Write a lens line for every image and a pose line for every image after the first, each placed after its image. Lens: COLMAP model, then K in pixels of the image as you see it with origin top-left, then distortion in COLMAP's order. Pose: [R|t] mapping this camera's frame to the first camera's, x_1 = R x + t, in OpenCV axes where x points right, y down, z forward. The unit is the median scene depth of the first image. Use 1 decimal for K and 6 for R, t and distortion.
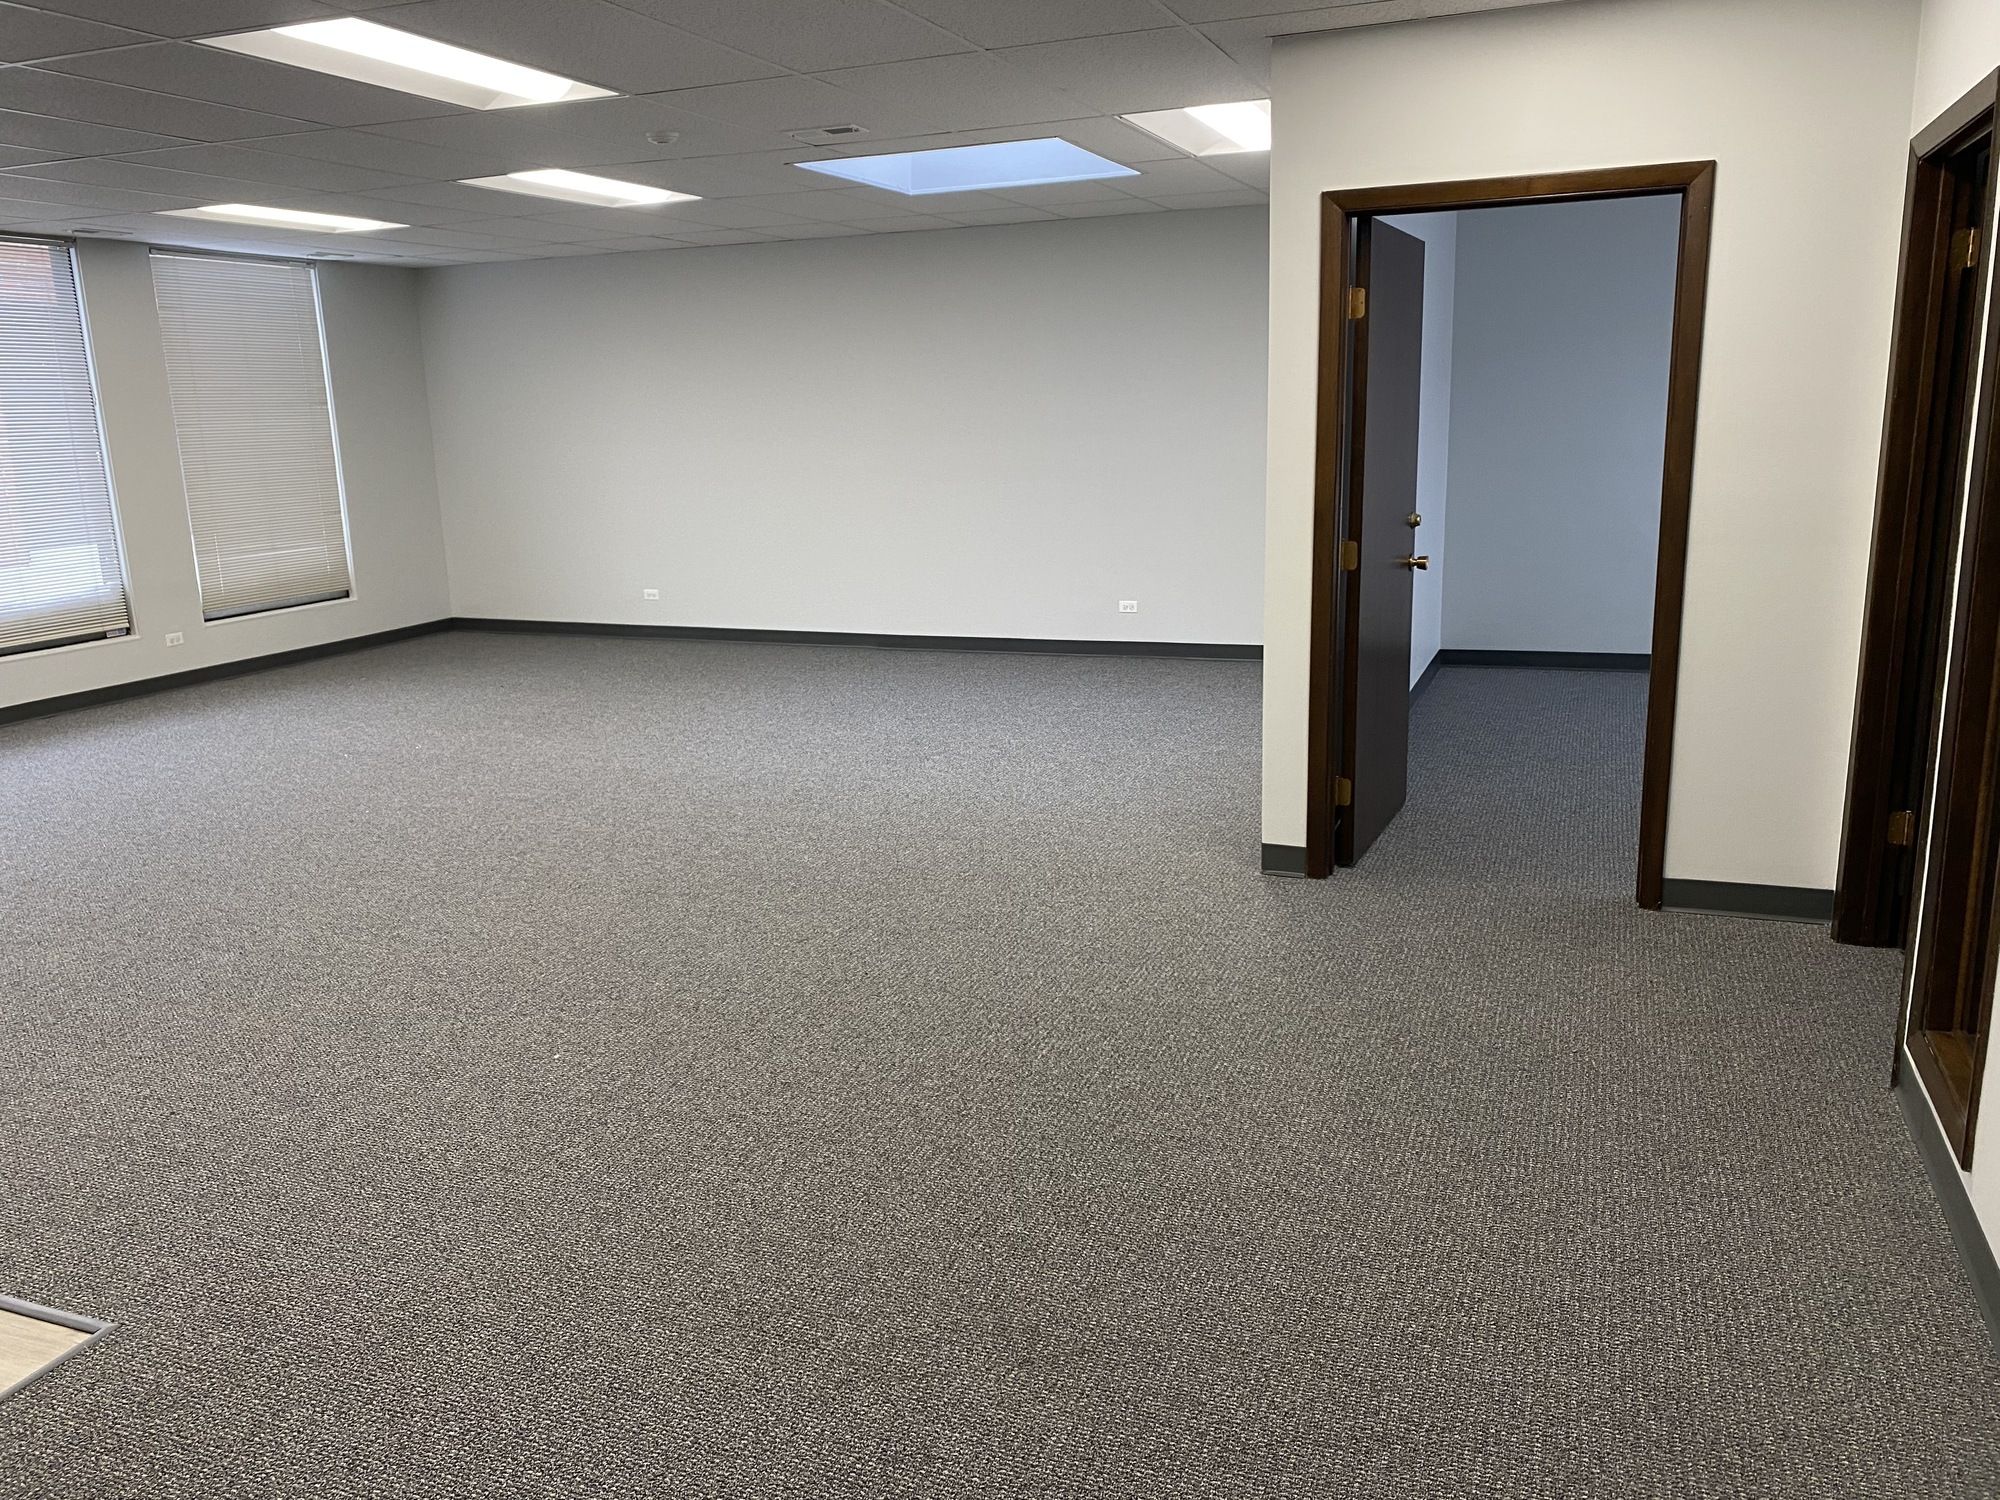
lens RADIAL K [[1541.4, 0, 994.5], [0, 1541.4, 751.2], [0, 0, 1]] dist [0.046989, -0.057779]
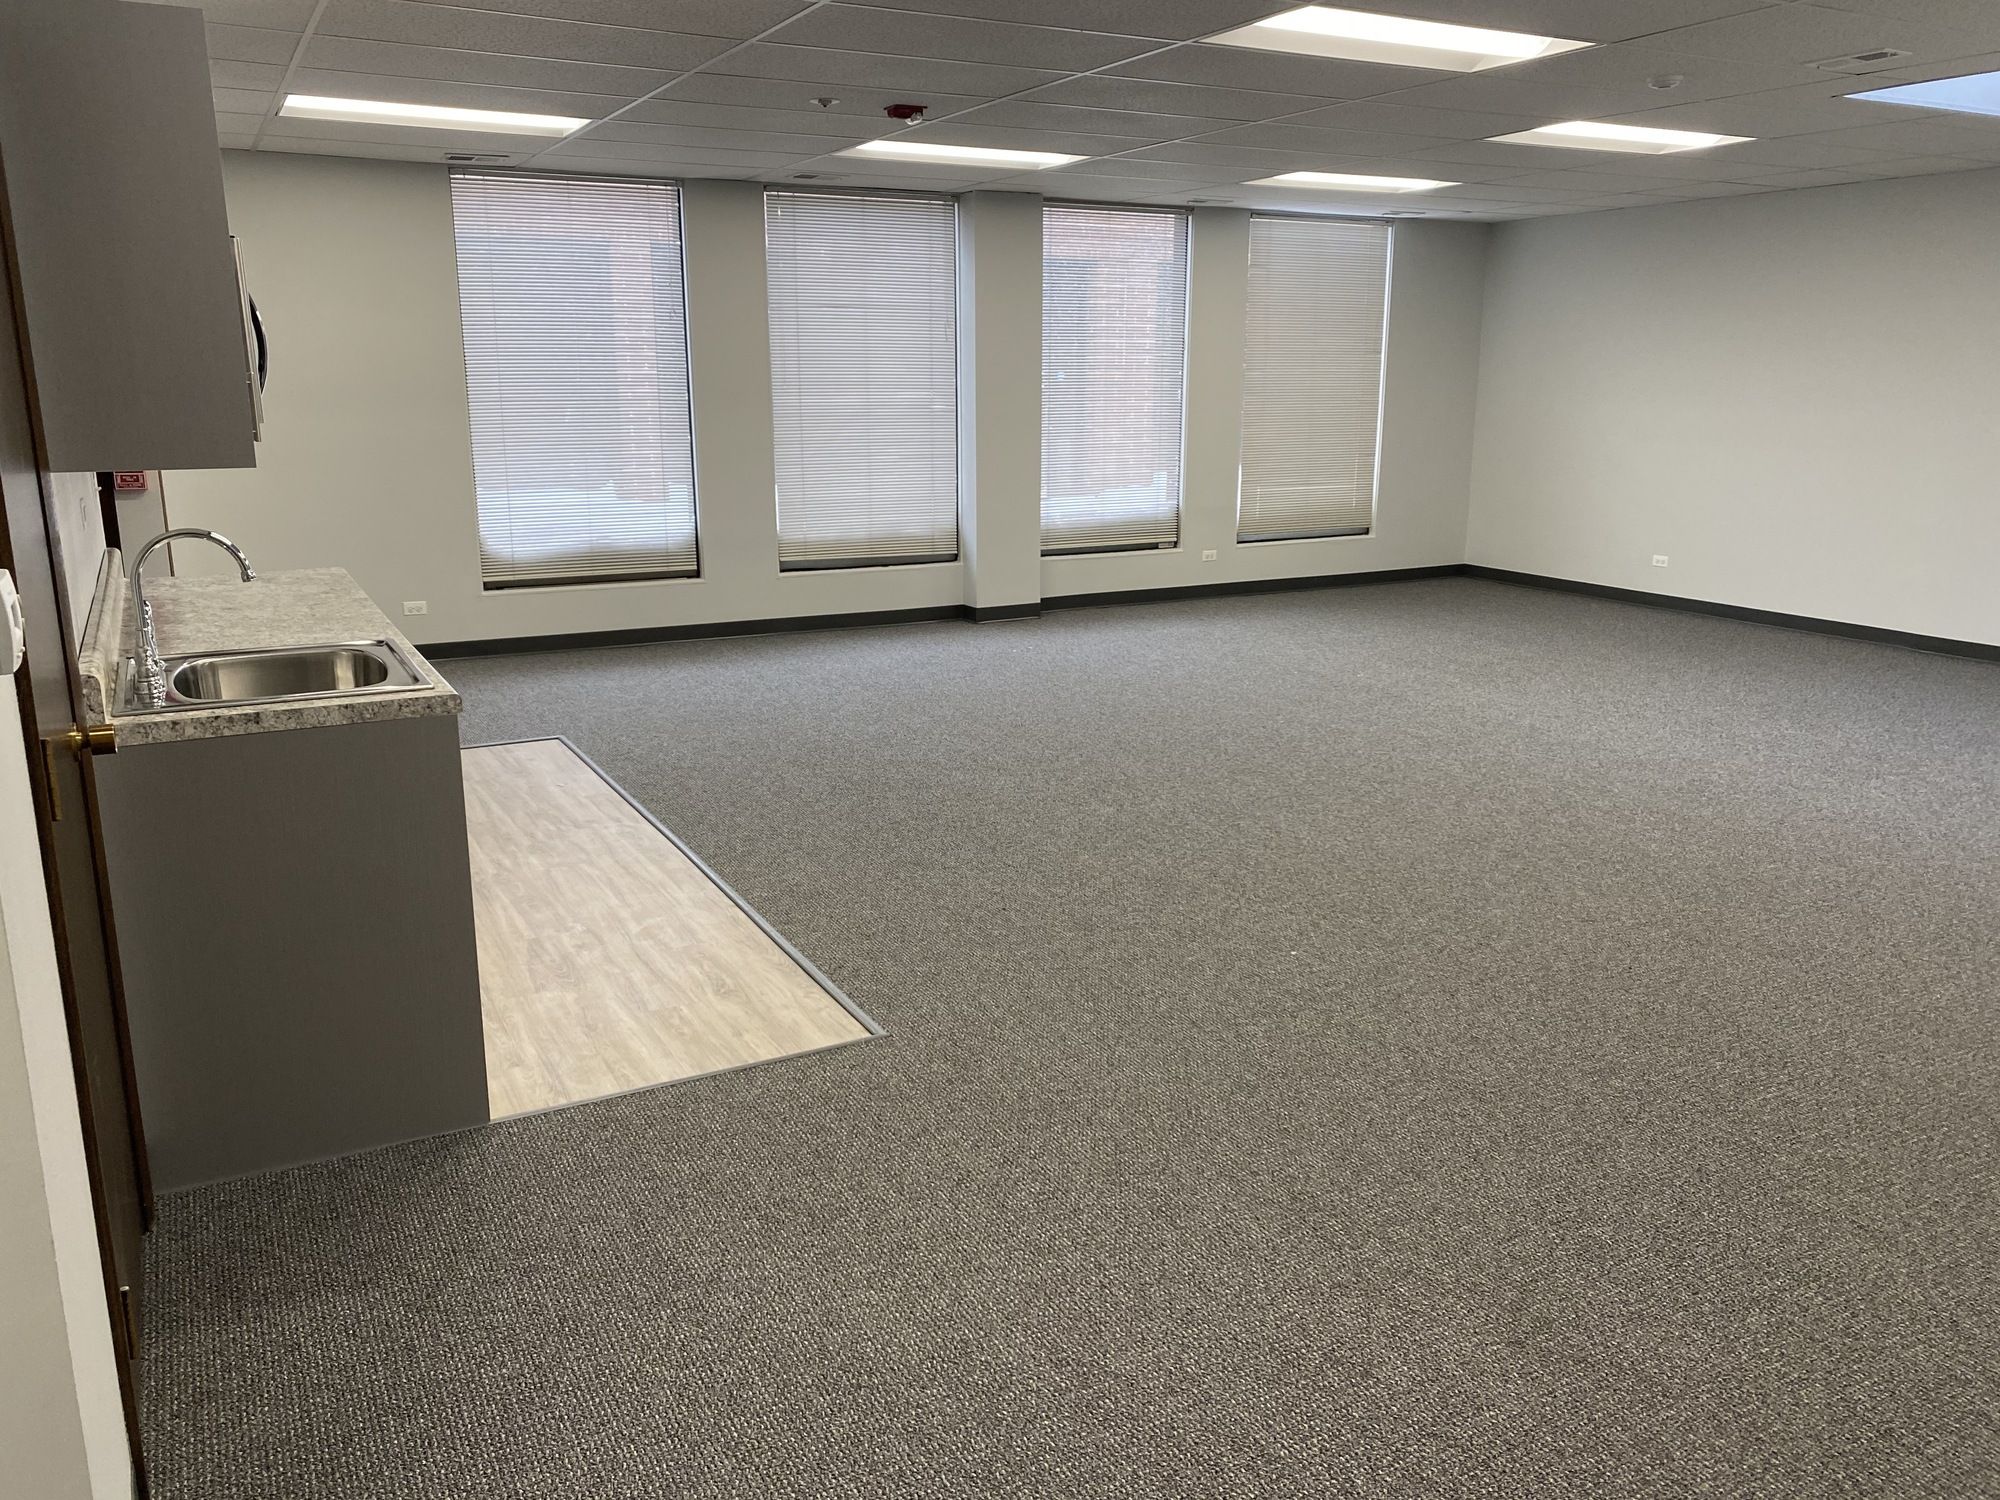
lens RADIAL K [[1541.4, 0, 979.7], [0, 1541.4, 757.1], [0, 0, 1]] dist [0.046989, -0.057779]
pose [[0.754031, 0.189598, -0.628879, 0.143903], [-0.168869, 0.981208, 0.093346, -0.003280], [0.634760, 0.035812, 0.771879, 0.002815]]
